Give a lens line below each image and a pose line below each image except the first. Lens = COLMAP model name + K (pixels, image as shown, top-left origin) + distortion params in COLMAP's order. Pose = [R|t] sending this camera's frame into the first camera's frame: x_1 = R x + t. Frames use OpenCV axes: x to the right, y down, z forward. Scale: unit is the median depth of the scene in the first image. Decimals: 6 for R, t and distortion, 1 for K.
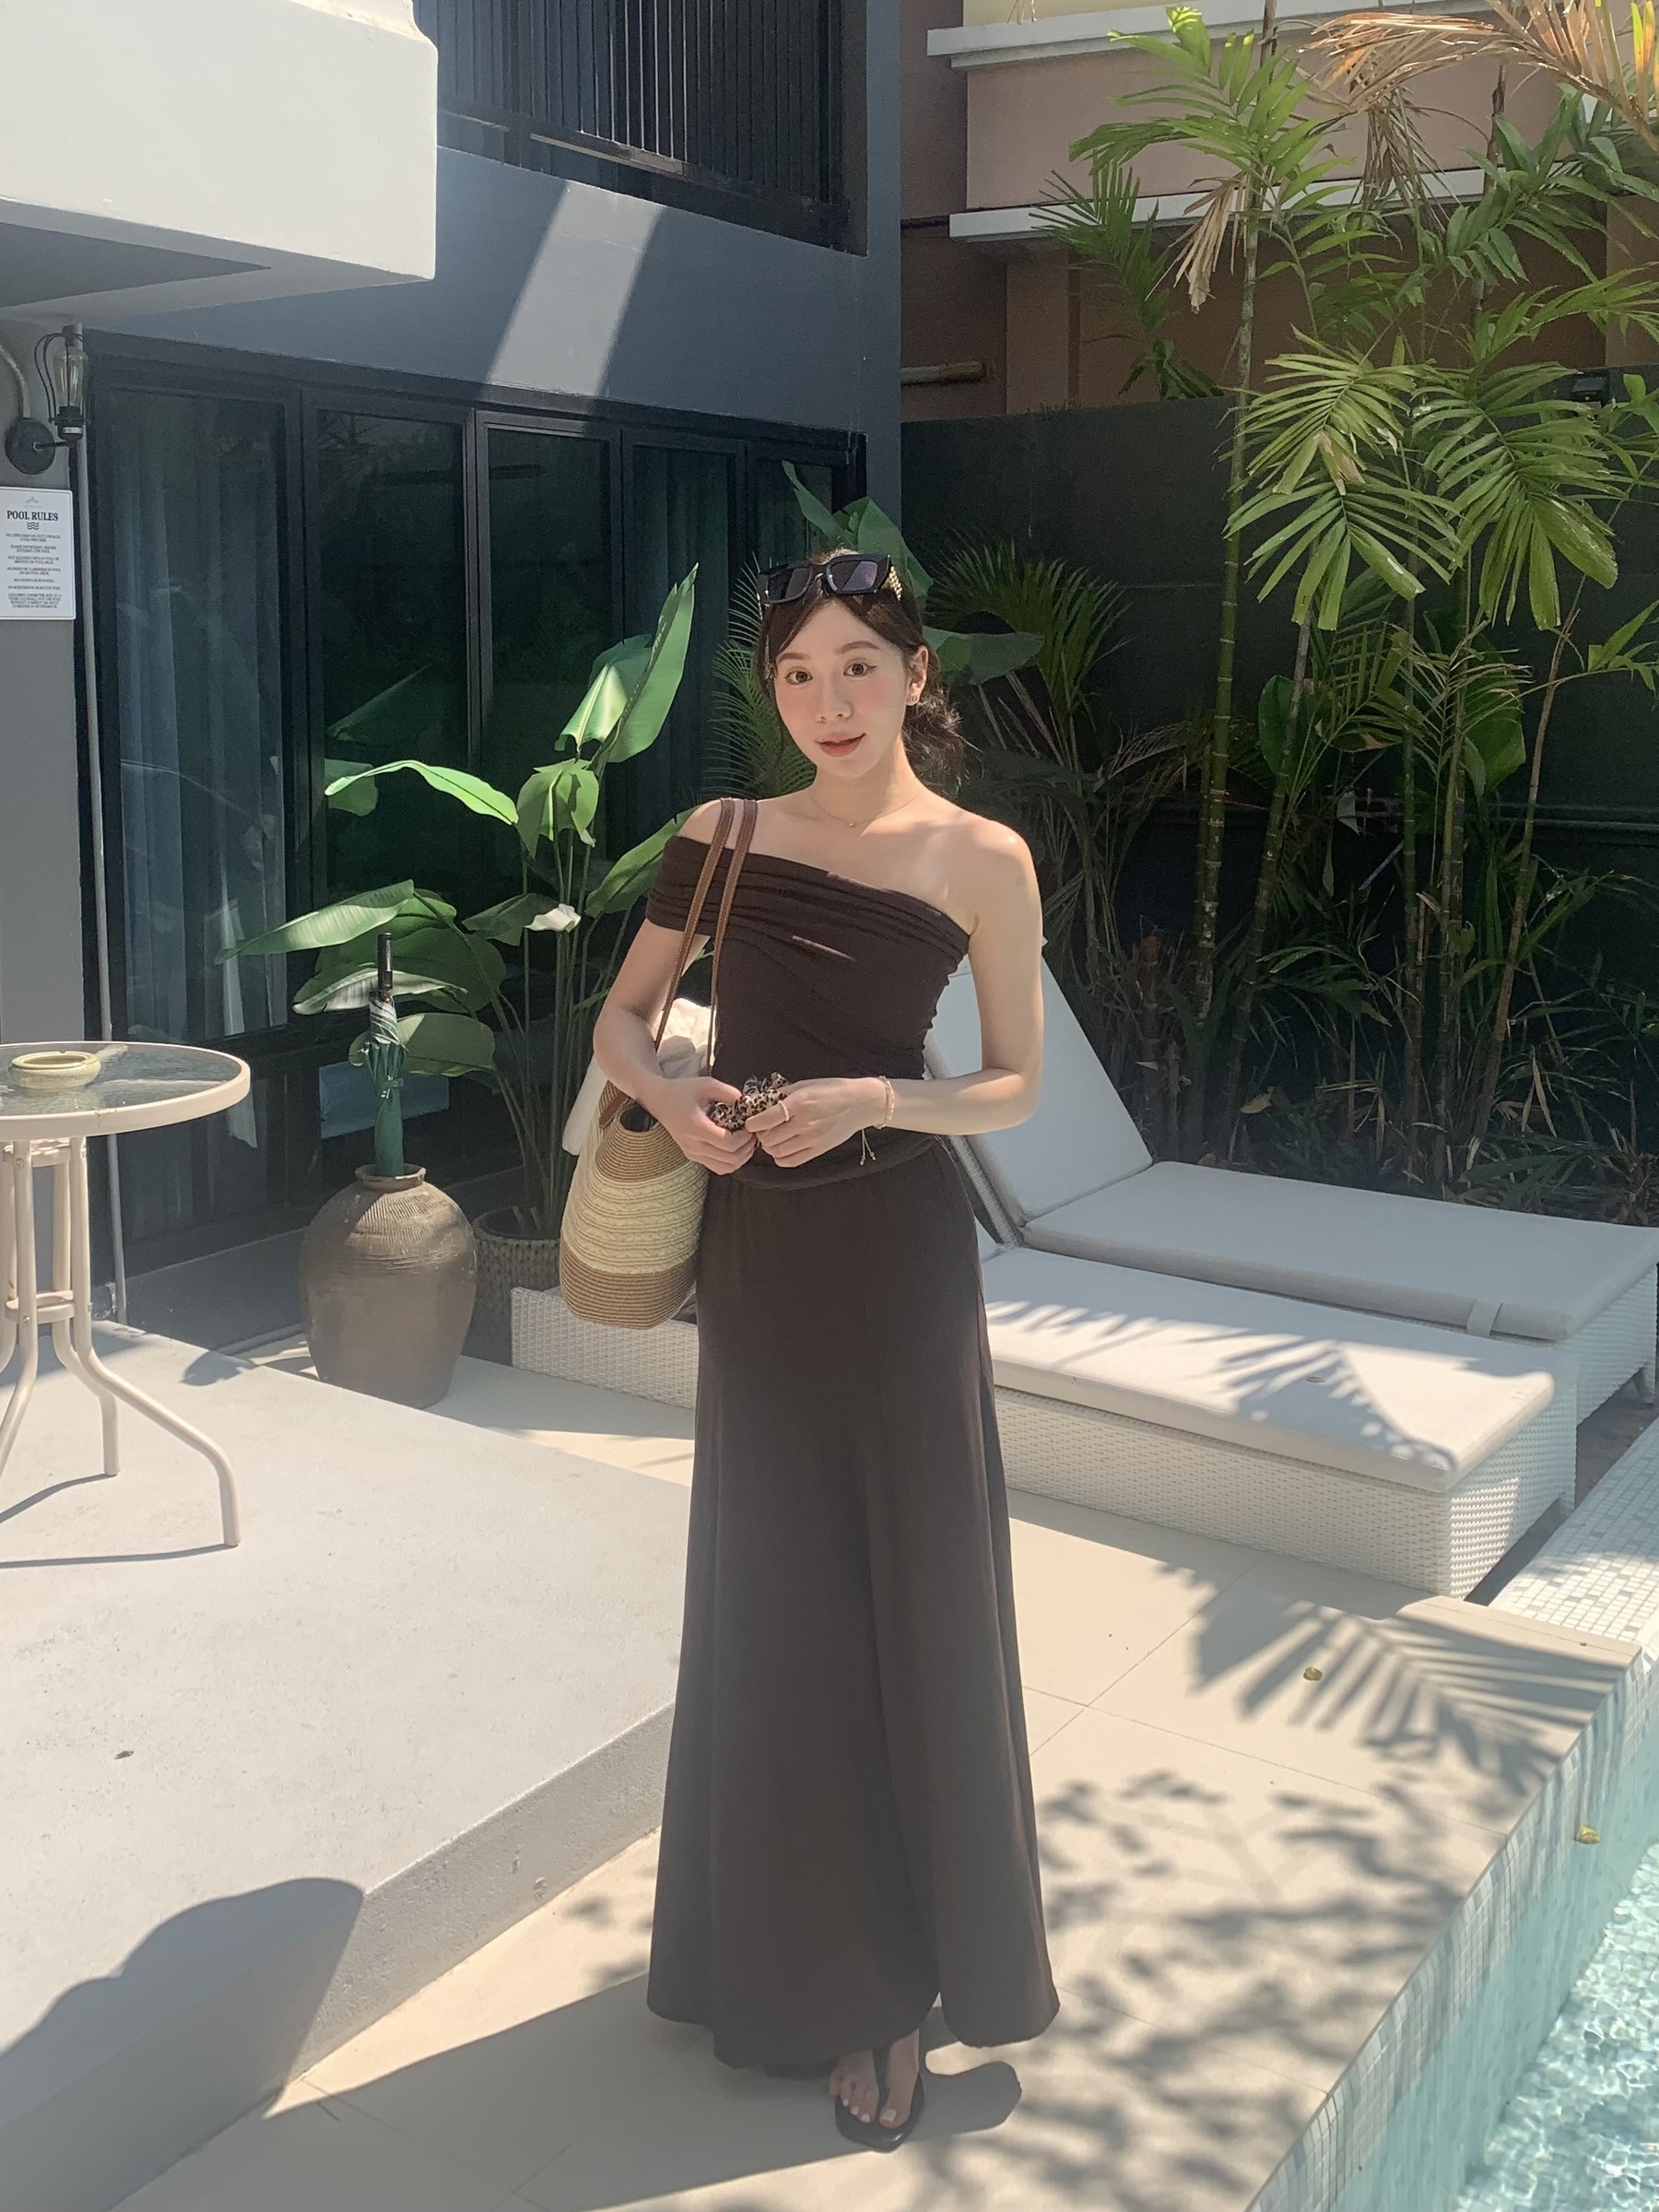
lens RADIAL K [[2276.7, 0, 832.0], [0, 2276.7, 765.7], [0, 0, 1]] dist [0.064222, -0.167261]
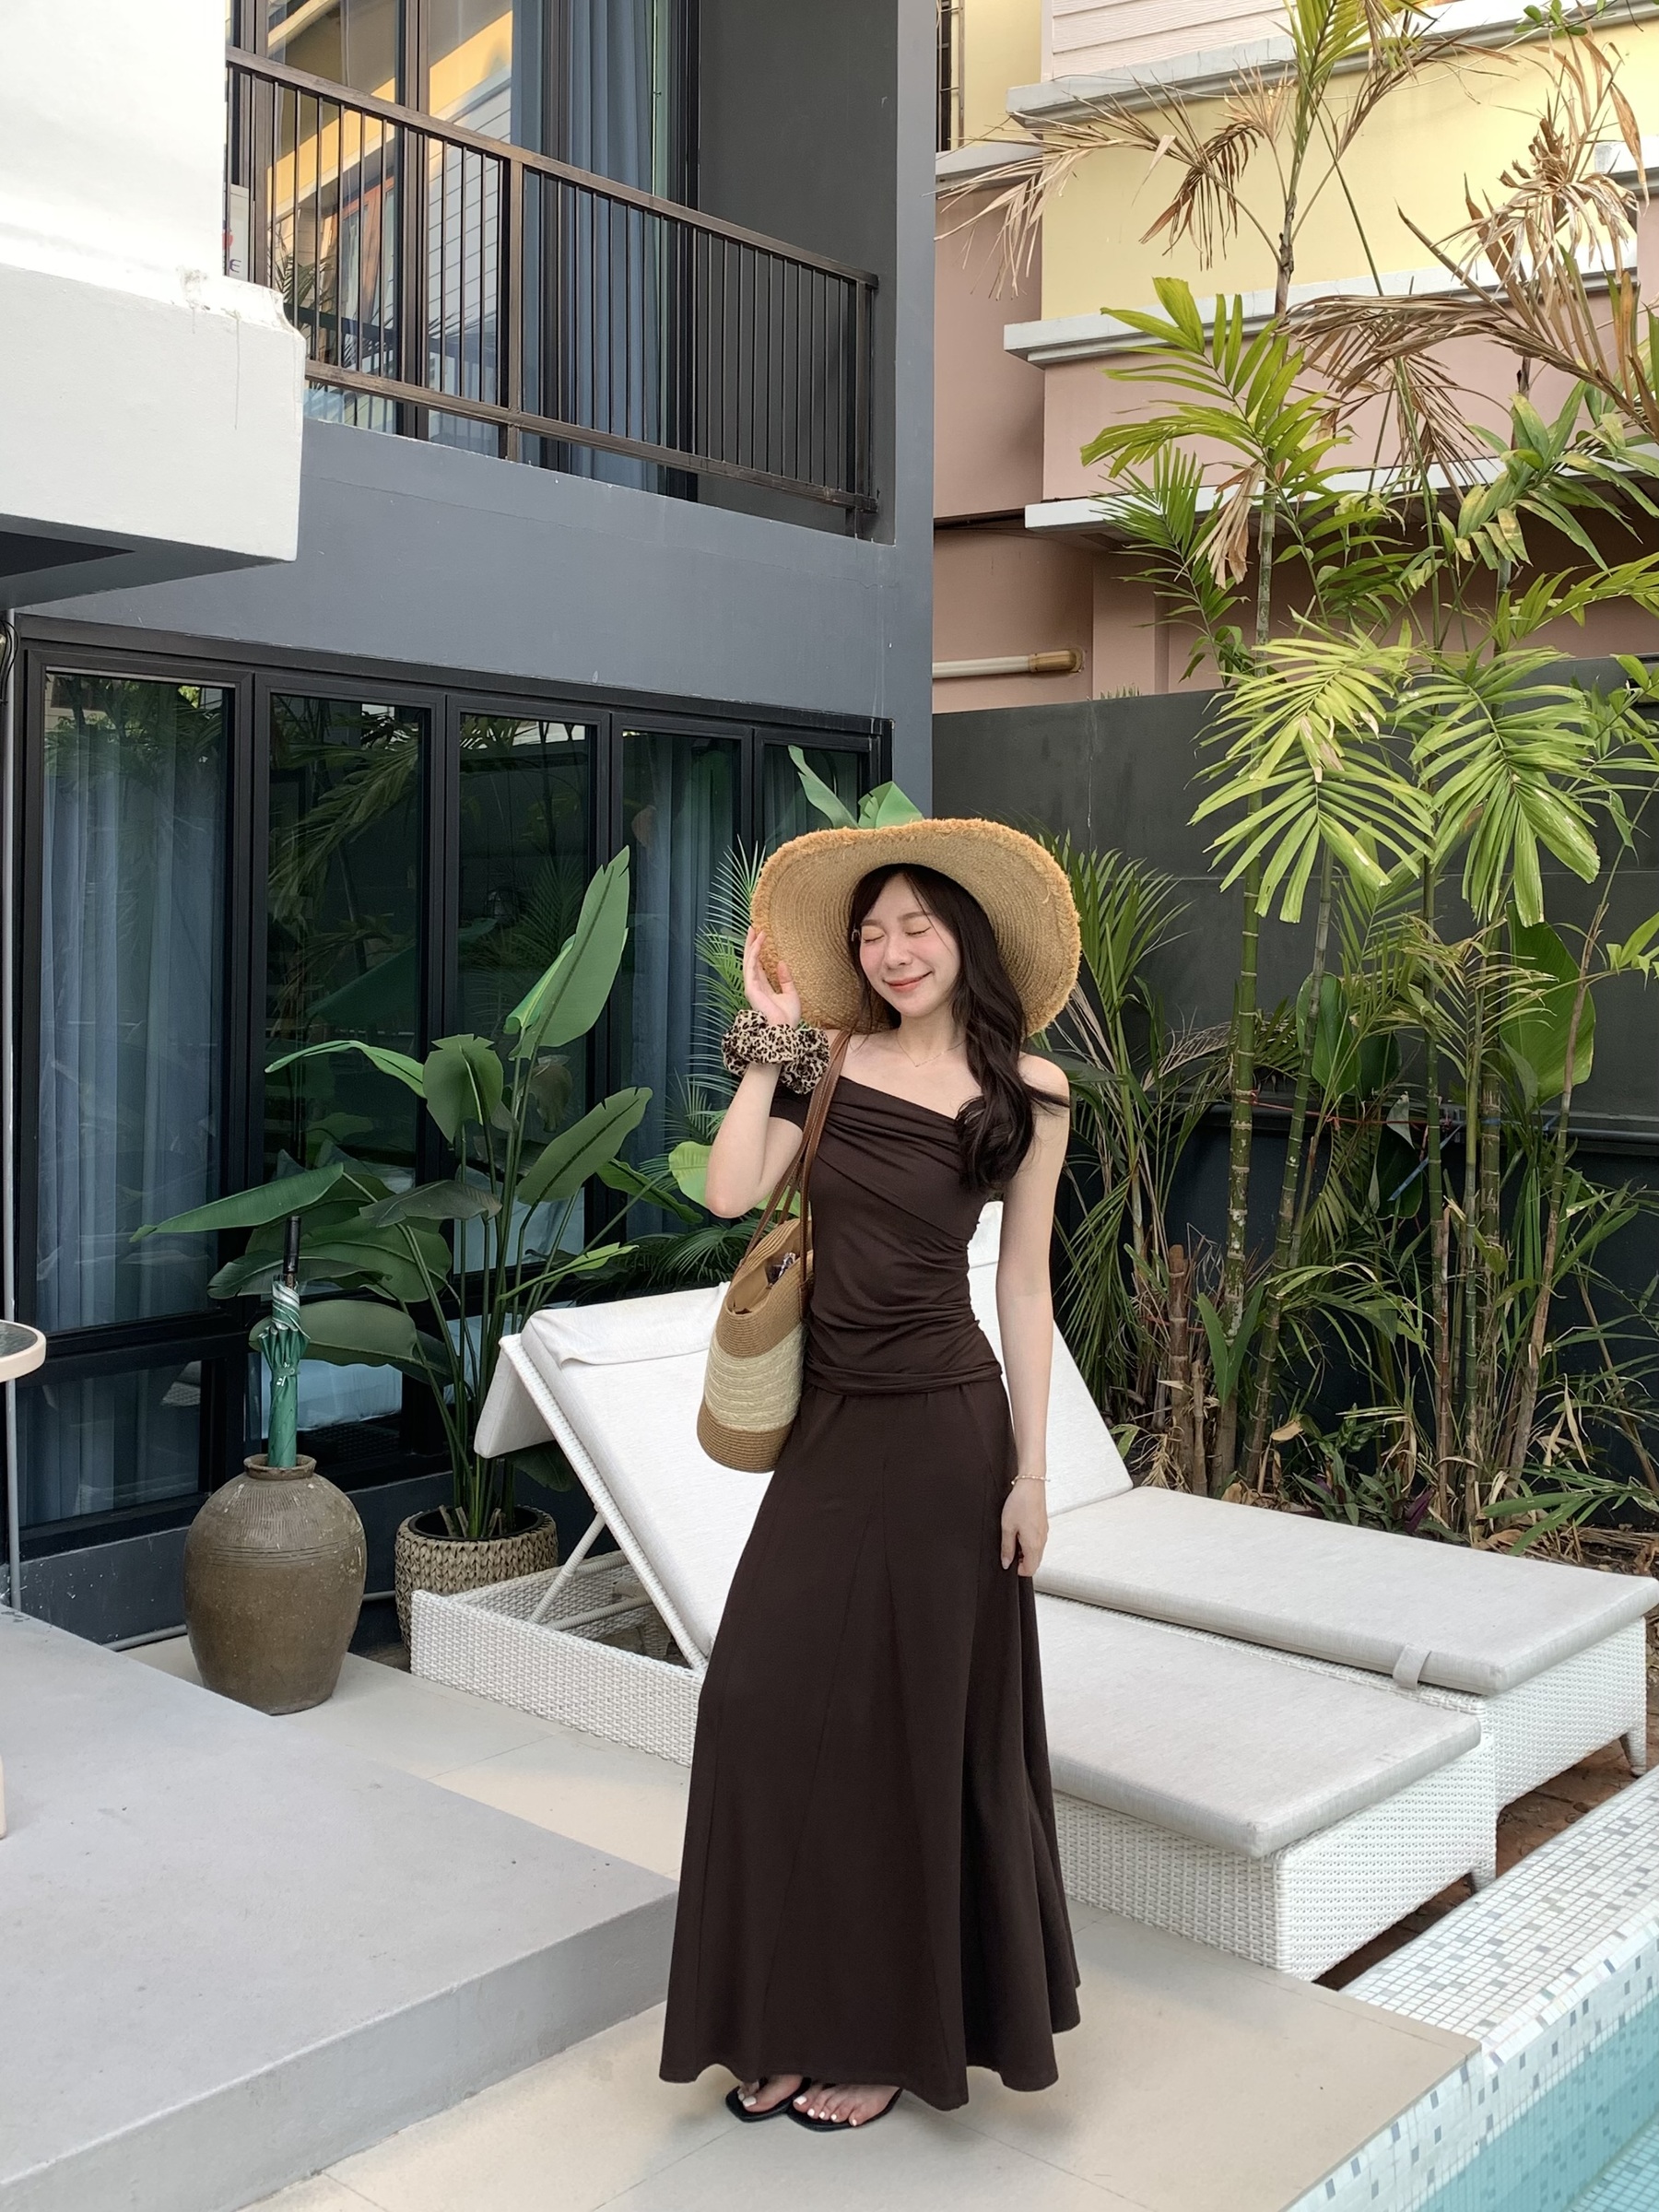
lens RADIAL K [[2327.0, 0, 830.5], [0, 2327.0, 847.5], [0, 0, 1]] dist [0.063769, -0.125190]
pose [[0.993217, 0.006346, -0.116104, 0.124960], [-0.017444, 0.995341, -0.094822, 0.005334], [0.114962, 0.096204, 0.988700, 0.008580]]
